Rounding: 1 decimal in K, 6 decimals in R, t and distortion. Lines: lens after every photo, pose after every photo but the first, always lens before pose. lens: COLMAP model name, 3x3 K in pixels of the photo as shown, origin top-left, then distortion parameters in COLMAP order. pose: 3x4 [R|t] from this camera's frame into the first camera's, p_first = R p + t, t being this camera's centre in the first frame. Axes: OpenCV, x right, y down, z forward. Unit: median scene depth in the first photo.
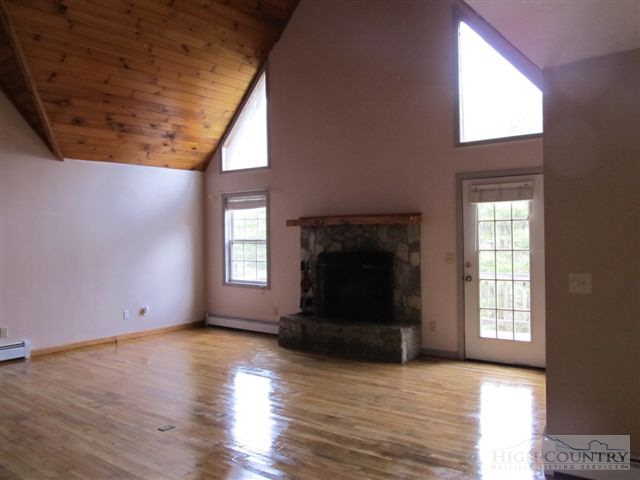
lens RADIAL K [[529.7, 0, 320.0], [0, 529.7, 240.0], [0, 0, 1]] dist [-0.055851, 0.017461]
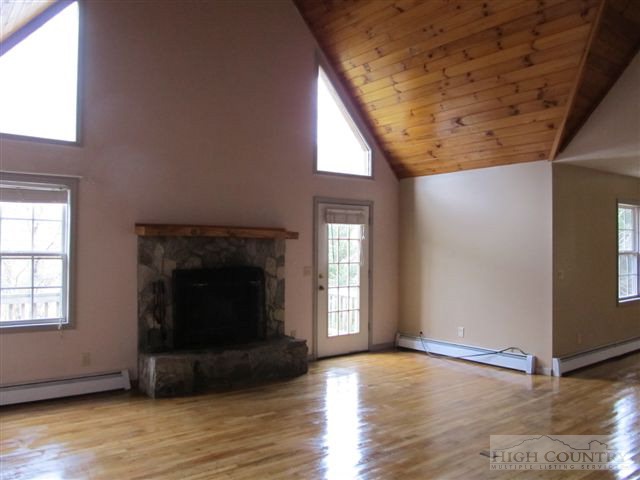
lens RADIAL K [[529.7, 0, 320.0], [0, 529.7, 240.0], [0, 0, 1]] dist [-0.055851, 0.017461]
pose [[0.258034, 0.035811, 0.965472, -0.726506], [0.003204, 0.999276, -0.037921, 0.010021], [-0.966131, 0.012879, 0.257732, 0.599756]]
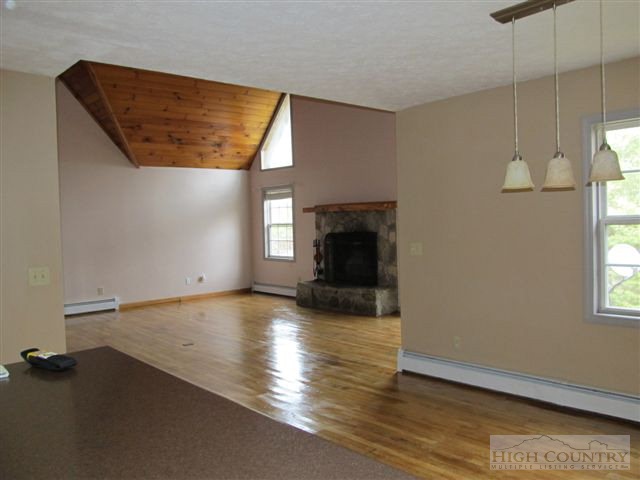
lens RADIAL K [[529.7, 0, 320.0], [0, 529.7, 240.0], [0, 0, 1]] dist [-0.055851, 0.017461]
pose [[0.982572, -0.006669, -0.185763, 0.223604], [0.012436, 0.999476, 0.029895, 0.002132], [0.185467, -0.031684, 0.982140, -0.266875]]
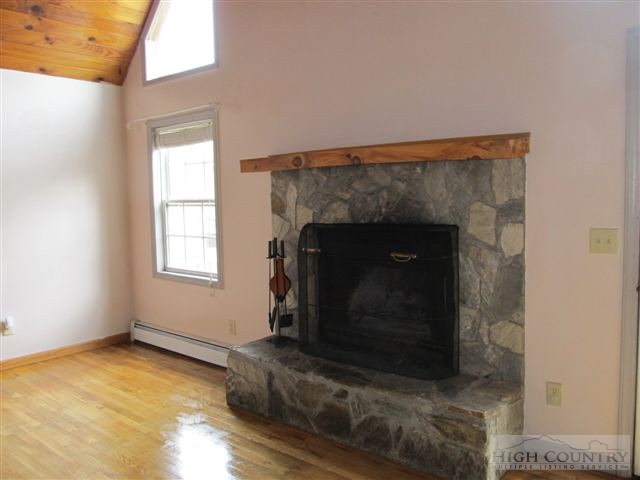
lens RADIAL K [[529.7, 0, 320.0], [0, 529.7, 240.0], [0, 0, 1]] dist [-0.055851, 0.017461]
pose [[0.998832, -0.003738, -0.048174, 0.038267], [0.007321, 0.997201, 0.074403, 0.002178], [0.047761, -0.074669, 0.996064, 0.508293]]
